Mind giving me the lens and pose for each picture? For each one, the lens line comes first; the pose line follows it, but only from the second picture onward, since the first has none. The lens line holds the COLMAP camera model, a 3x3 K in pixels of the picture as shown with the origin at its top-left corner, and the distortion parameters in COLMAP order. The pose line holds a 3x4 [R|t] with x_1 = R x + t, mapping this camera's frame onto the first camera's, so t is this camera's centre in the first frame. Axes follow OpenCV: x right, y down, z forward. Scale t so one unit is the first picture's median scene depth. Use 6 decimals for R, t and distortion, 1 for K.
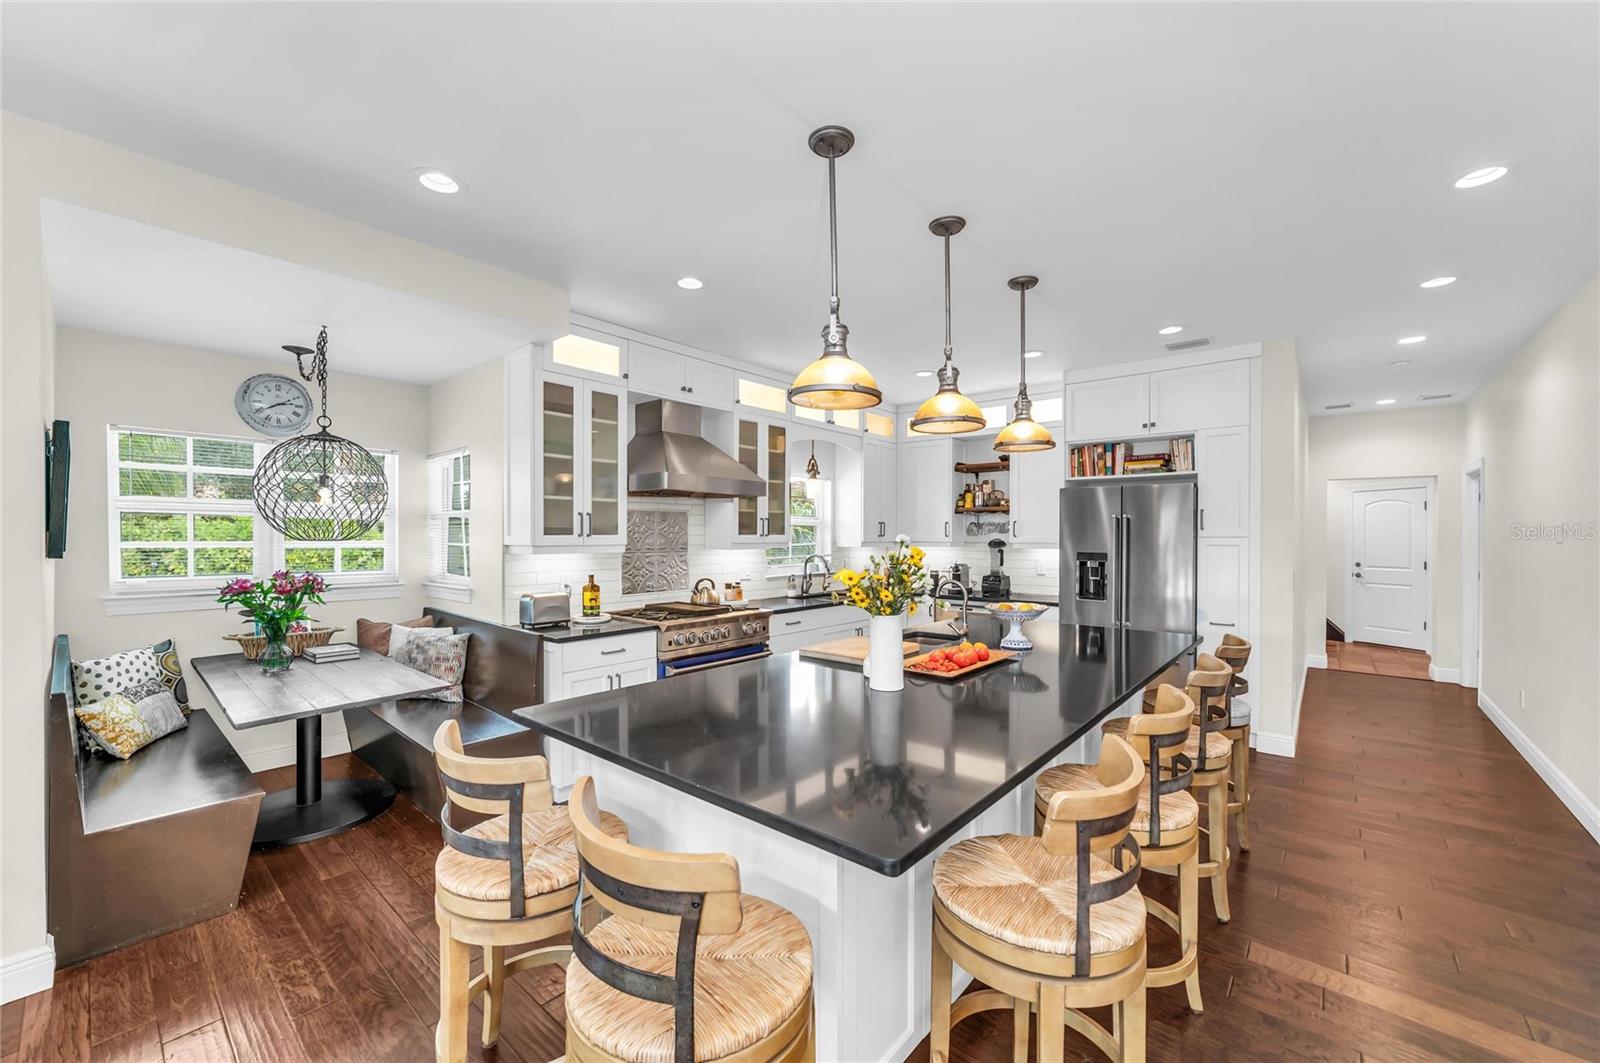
lens RADIAL K [[627.4, 0, 805.6], [0, 627.4, 537.8], [0, 0, 1]] dist [-0.017664, 0.004103]
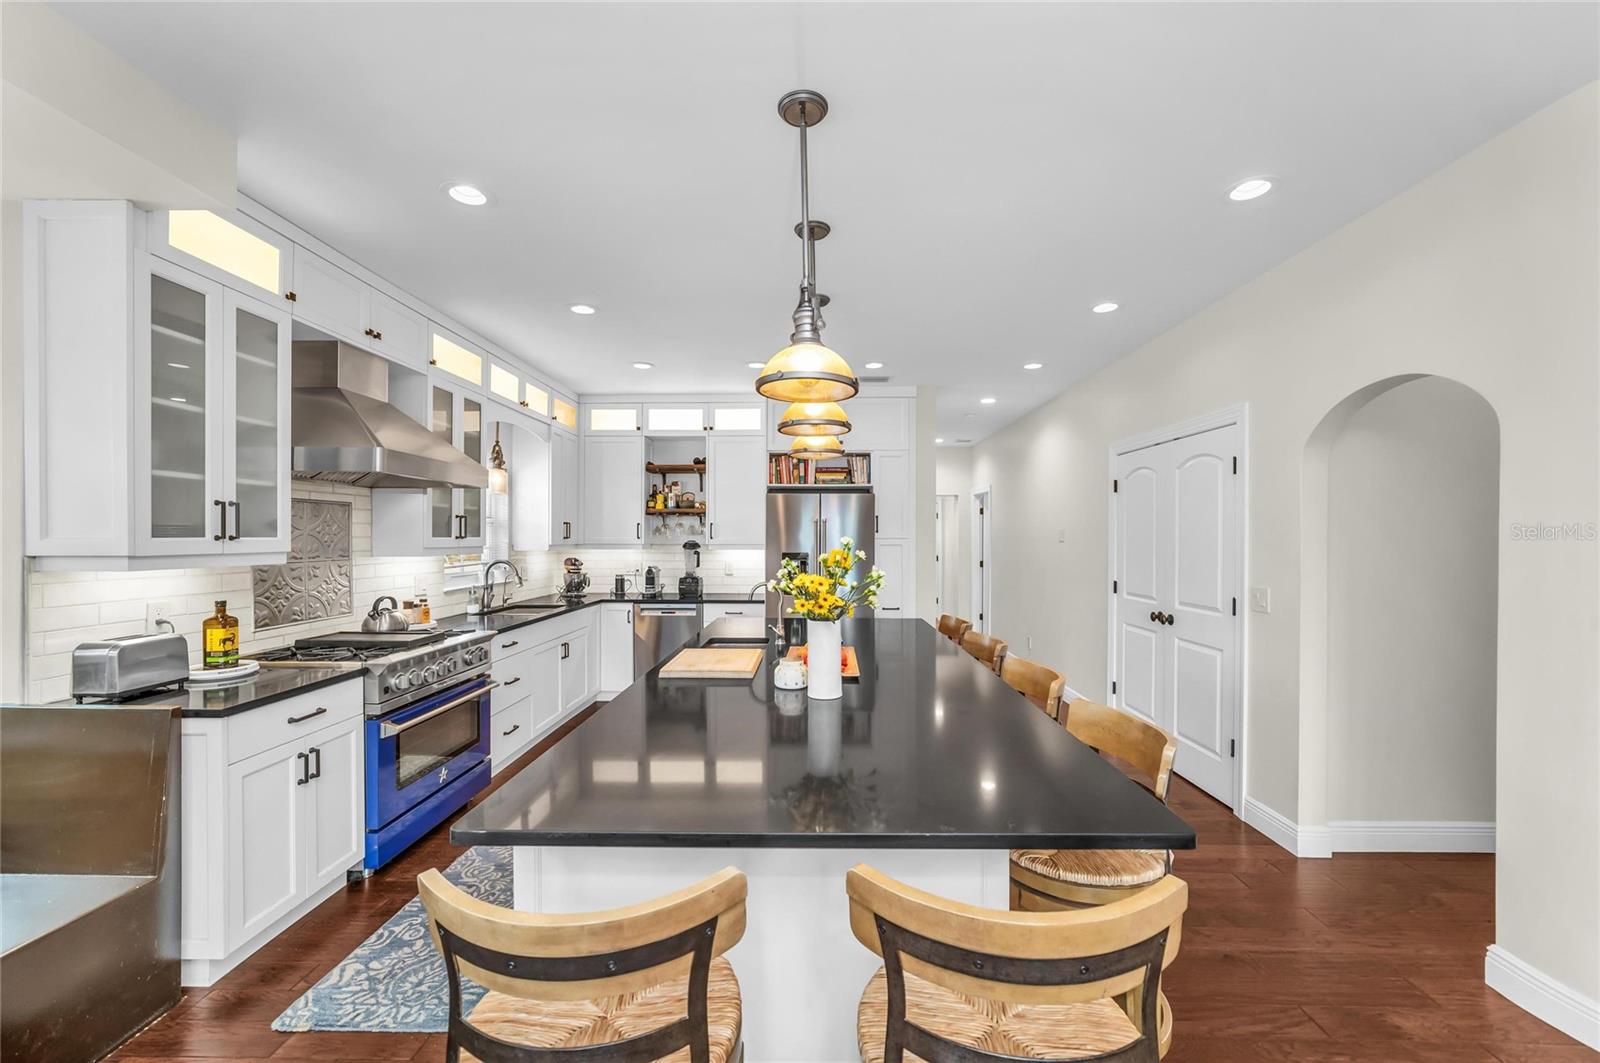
lens RADIAL K [[627.4, 0, 801.9], [0, 627.4, 539.5], [0, 0, 1]] dist [-0.017664, 0.004103]
pose [[0.775431, -0.003043, 0.631425, -0.241749], [0.003257, 0.999994, 0.000819, -0.000687], [-0.631424, 0.001422, 0.775437, 0.131712]]
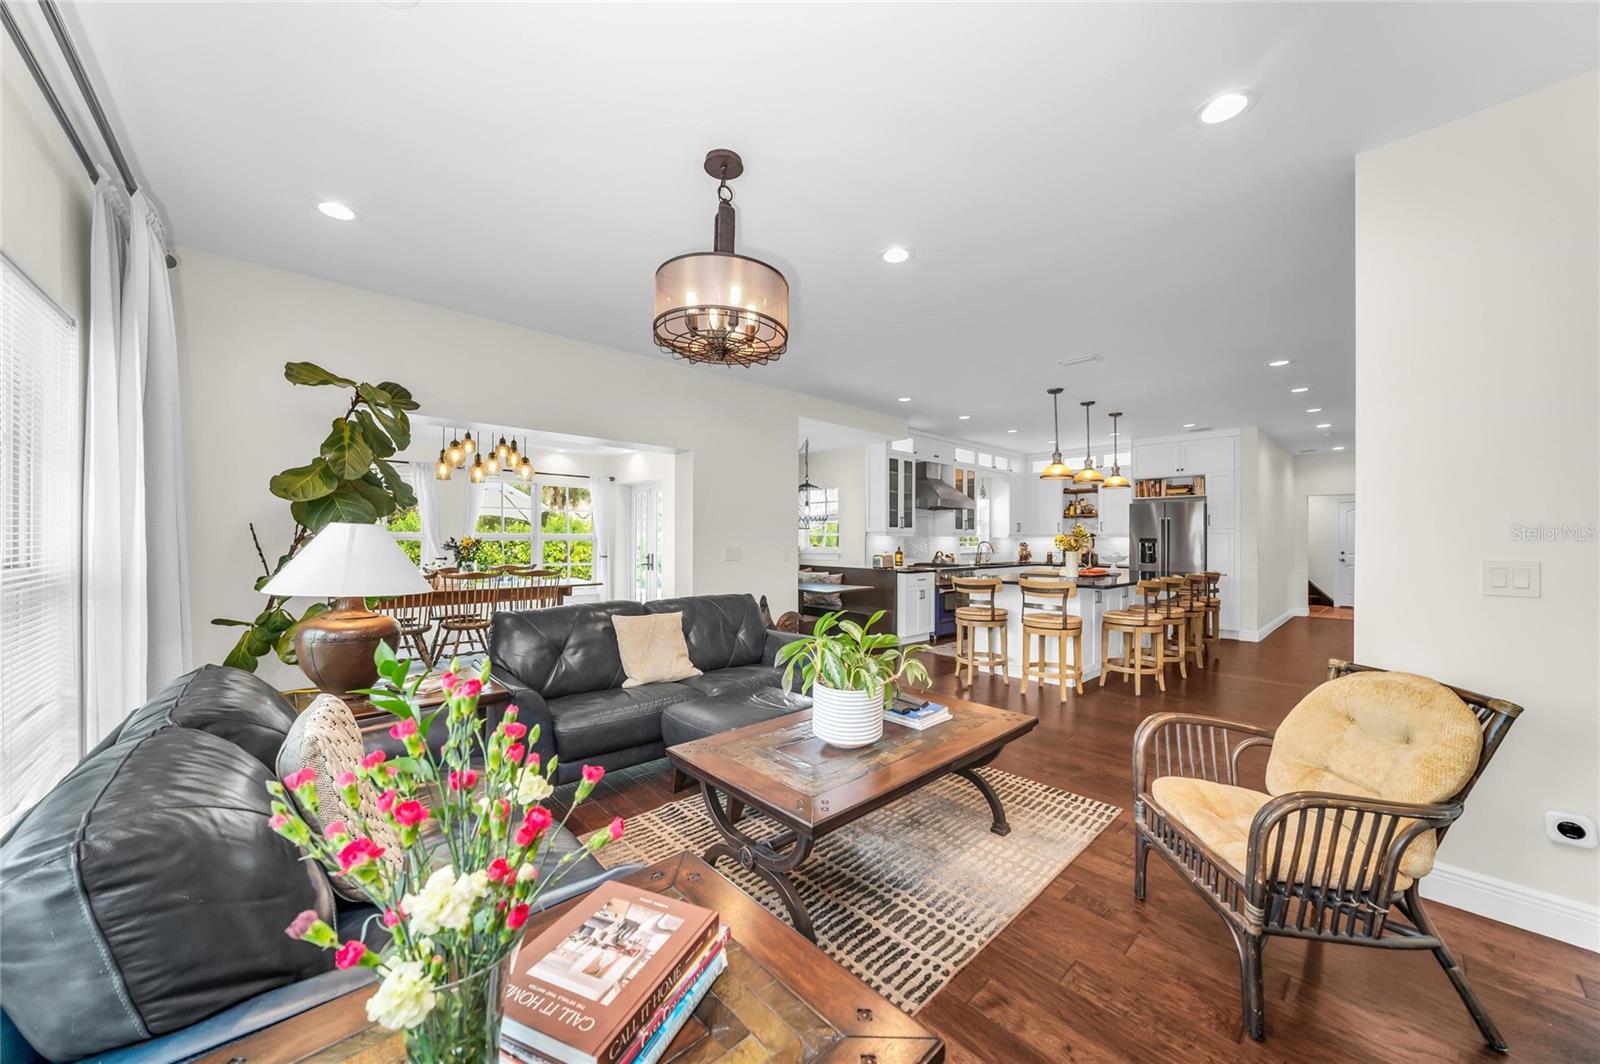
lens RADIAL K [[577.2, 0, 815.2], [0, 577.2, 537.0], [0, 0, 1]] dist [-0.001551, -0.000027]
pose [[0.995511, 0.000711, -0.094648, -0.375703], [-0.001796, 0.999934, -0.011376, 0.042150], [0.094633, 0.011495, 0.995446, -0.825224]]
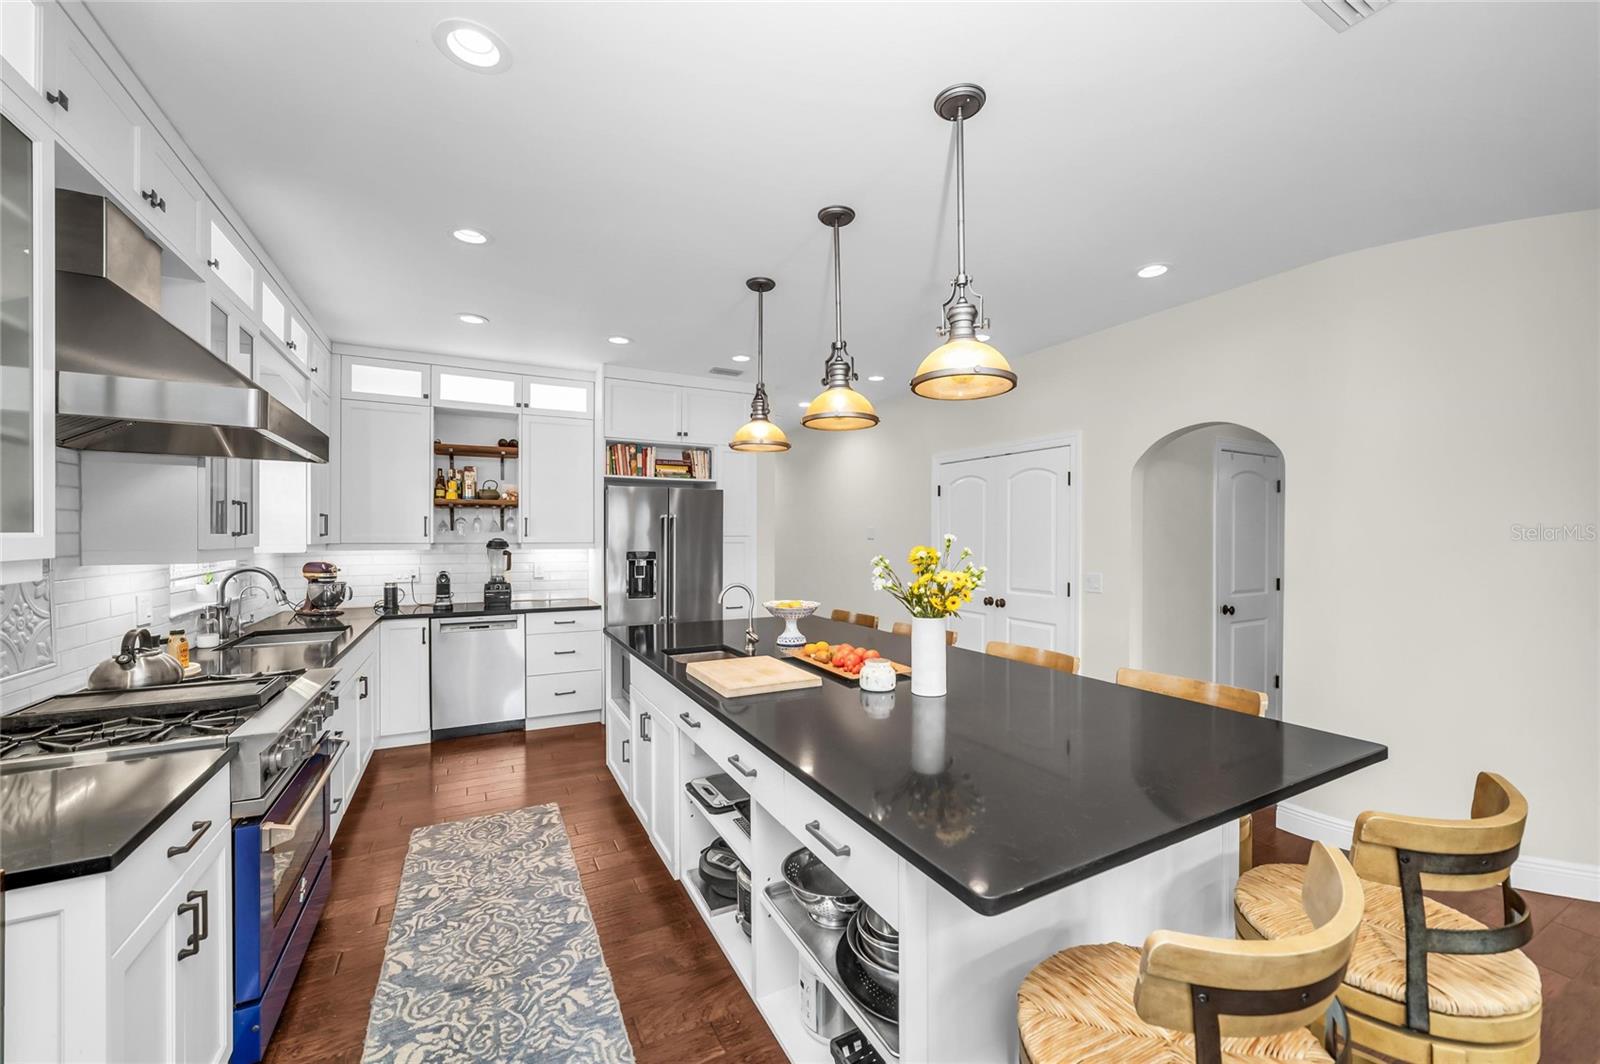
lens RADIAL K [[627.4, 0, 803.9], [0, 627.4, 539.8], [0, 0, 1]] dist [-0.017664, 0.004103]
pose [[0.366785, -0.006776, 0.930281, -0.397352], [0.003321, 0.999977, 0.005974, -0.000664], [-0.930300, 0.000898, 0.366799, 0.393557]]
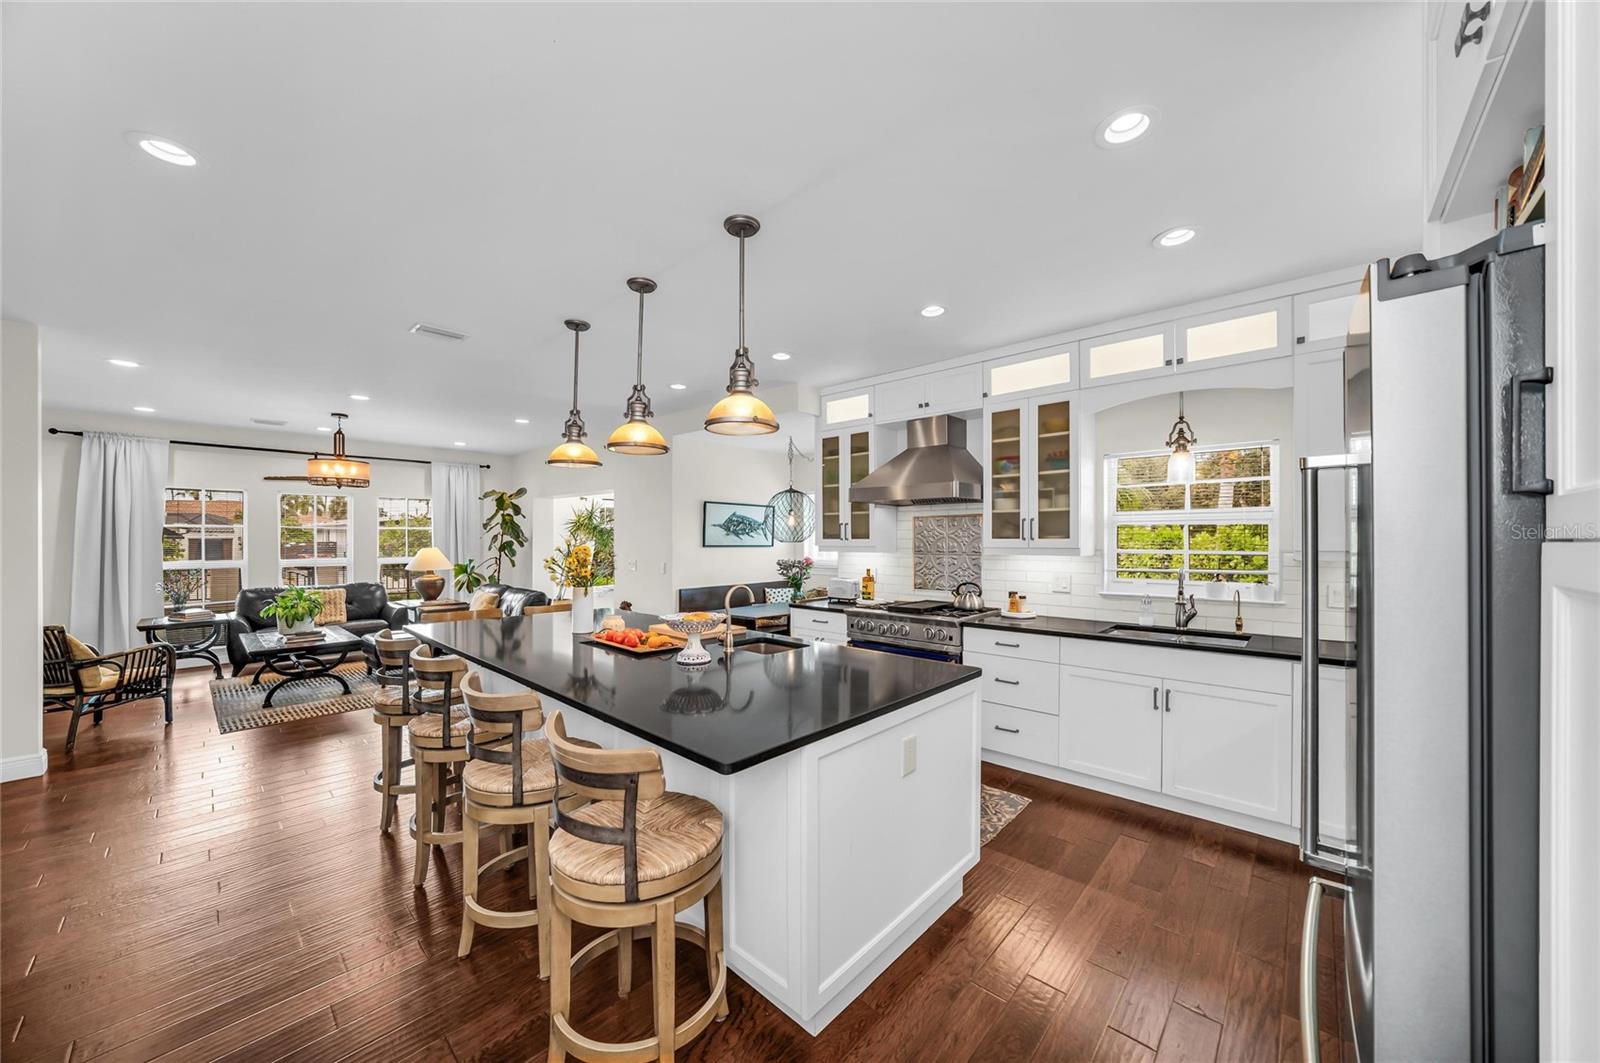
lens RADIAL K [[576.5, 0, 798.7], [0, 576.5, 538.1], [0, 0, 1]] dist [-0.010742, 0.000340]
pose [[-0.037454, -0.002556, -0.999295, 0.762761], [-0.002008, 0.999995, -0.002482, -0.002548], [0.999296, 0.001914, -0.037459, 0.765435]]
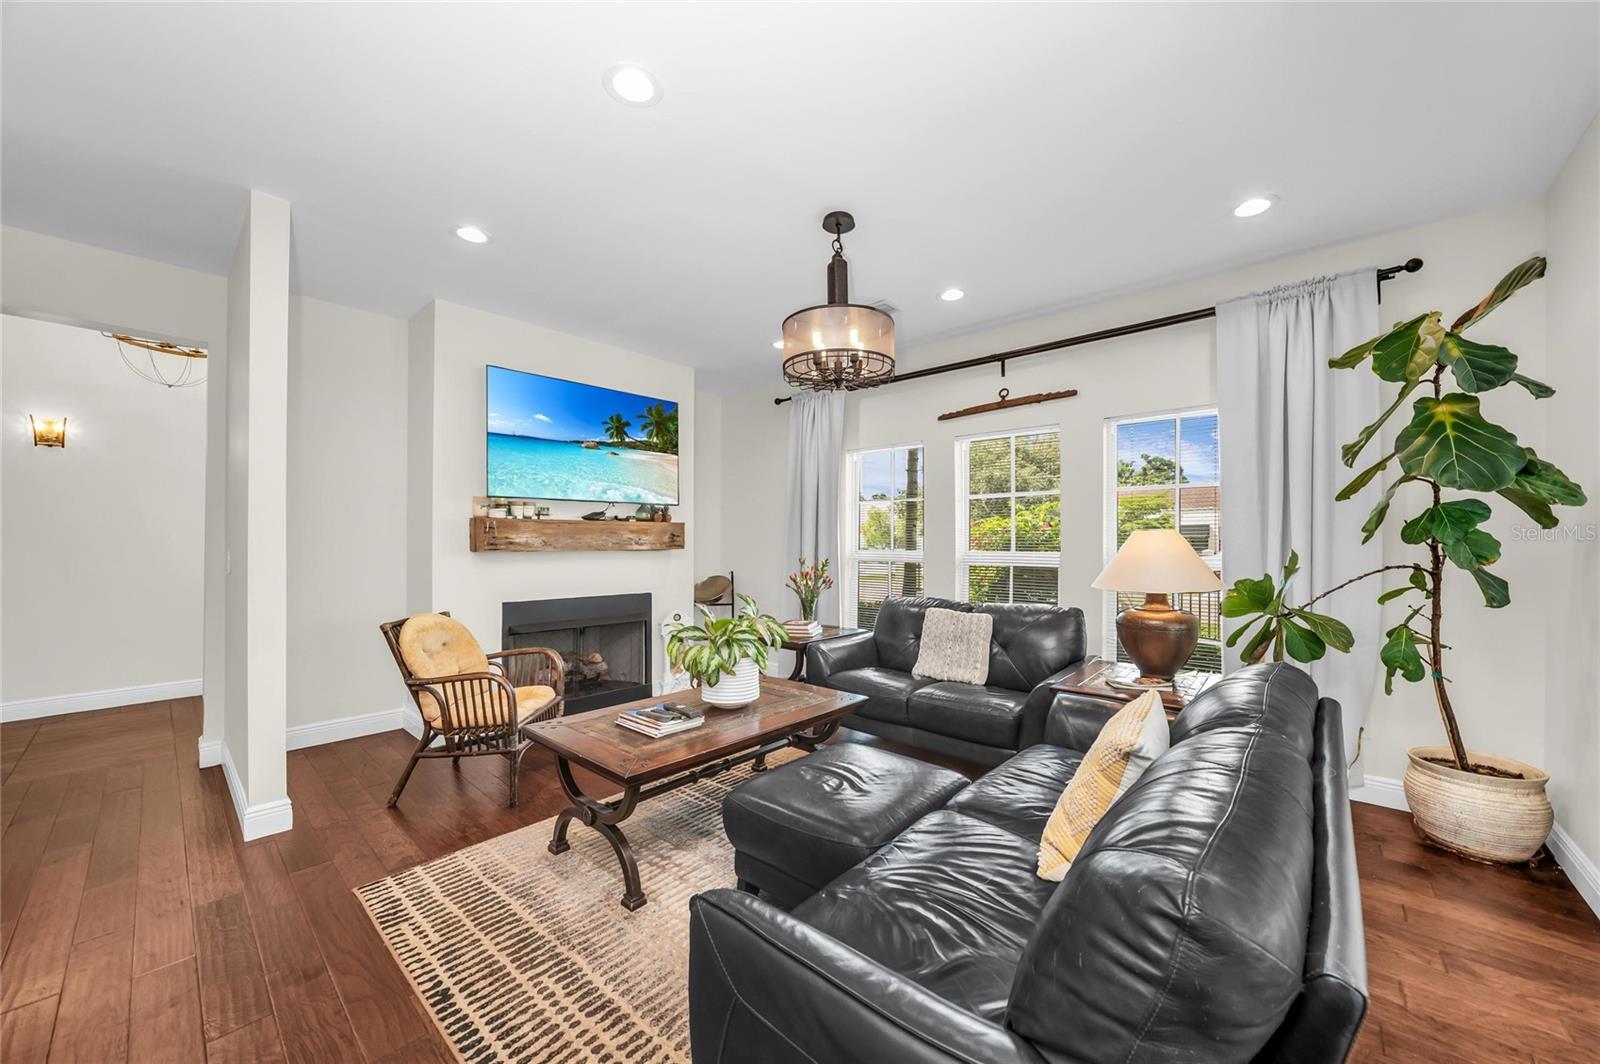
lens RADIAL K [[576.5, 0, 812.8], [0, 576.5, 536.9], [0, 0, 1]] dist [-0.010742, 0.000340]
pose [[-0.999927, -0.004320, 0.011266, -0.471418], [-0.004316, 0.999991, 0.000361, 0.033192], [-0.011268, 0.000312, -0.999936, 0.256362]]
